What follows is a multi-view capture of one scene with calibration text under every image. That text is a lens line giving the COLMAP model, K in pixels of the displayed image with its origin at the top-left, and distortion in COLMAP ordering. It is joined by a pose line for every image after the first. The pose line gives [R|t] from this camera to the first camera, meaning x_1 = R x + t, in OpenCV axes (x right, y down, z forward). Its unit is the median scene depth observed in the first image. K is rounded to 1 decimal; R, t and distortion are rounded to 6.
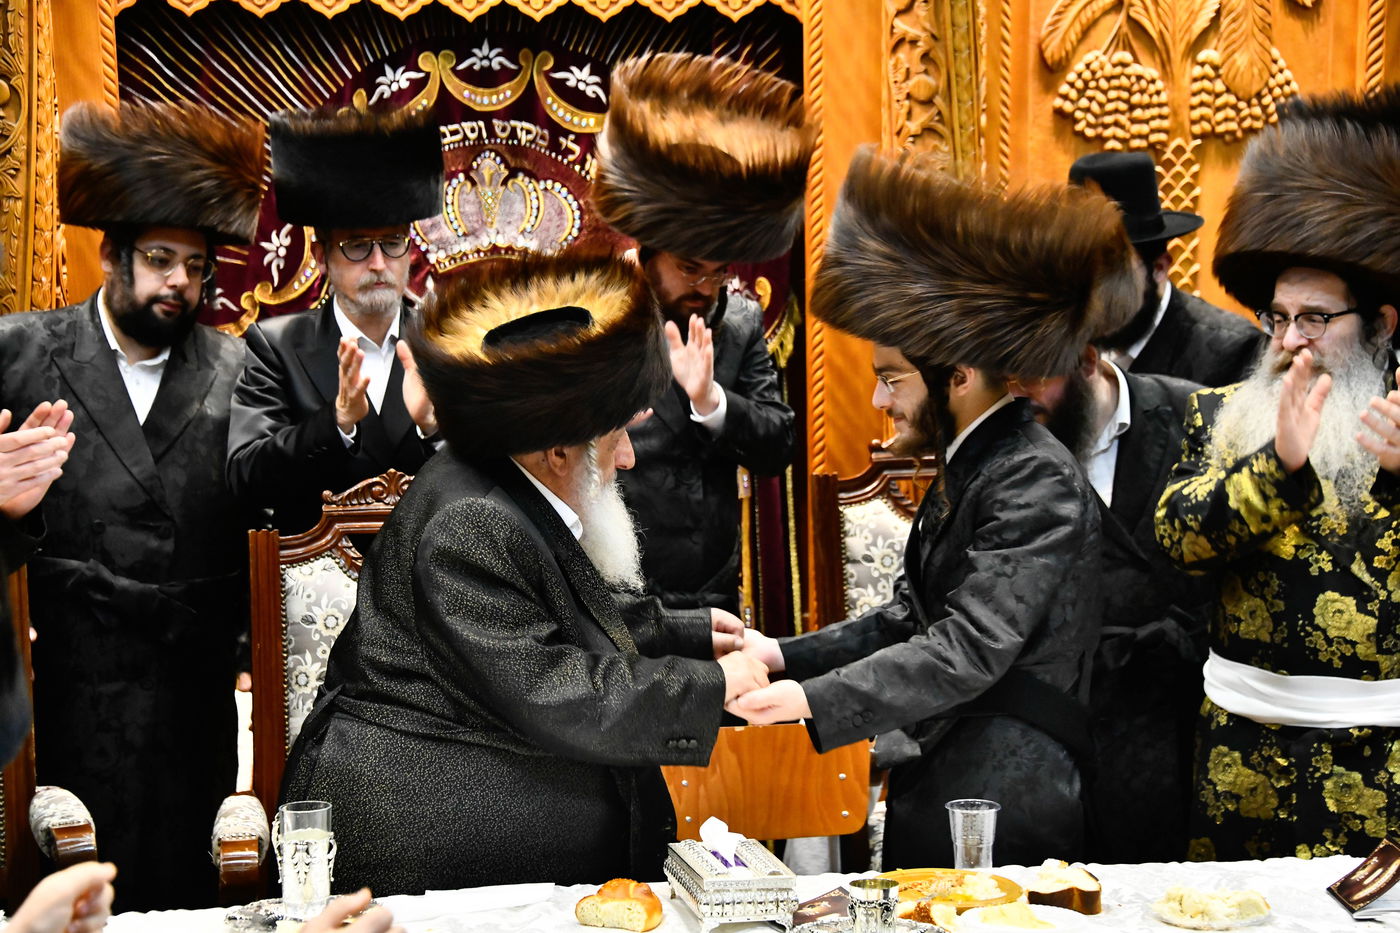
lens RADIAL K [[3357.9, 0, 708.5], [0, 3357.9, 496.4], [0, 0, 1]] dist [0.725539, 1.050620]
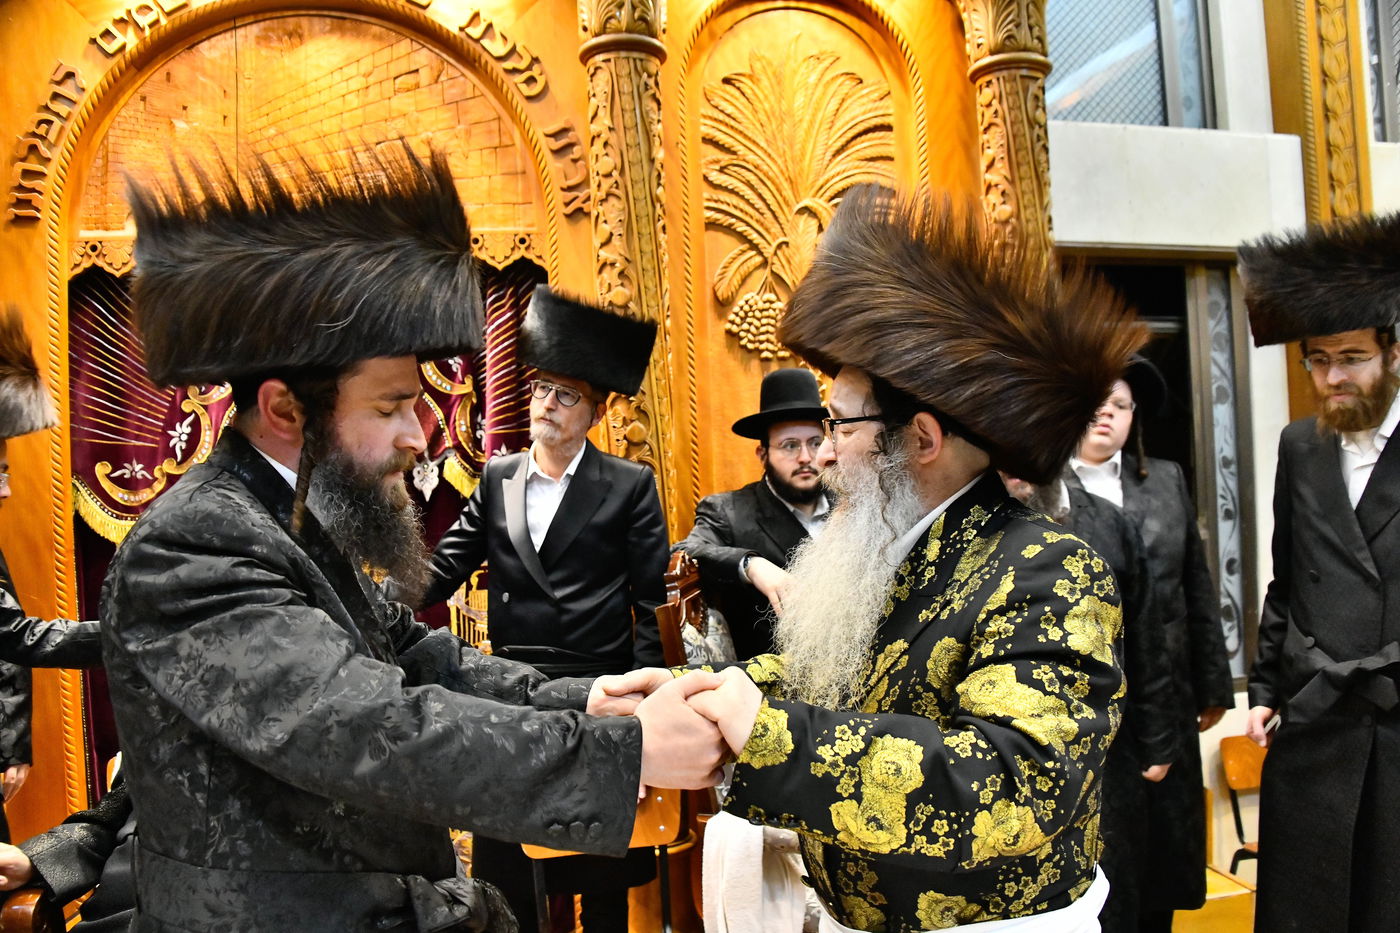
lens RADIAL K [[1095.2, 0, 713.7], [0, 1095.2, 481.3], [0, 0, 1]] dist [-0.153571, 0.071081]
pose [[0.998865, -0.025006, 0.040532, 0.075799], [0.028789, 0.995003, -0.095603, -0.004880], [-0.037939, 0.096662, 0.994594, 0.544147]]
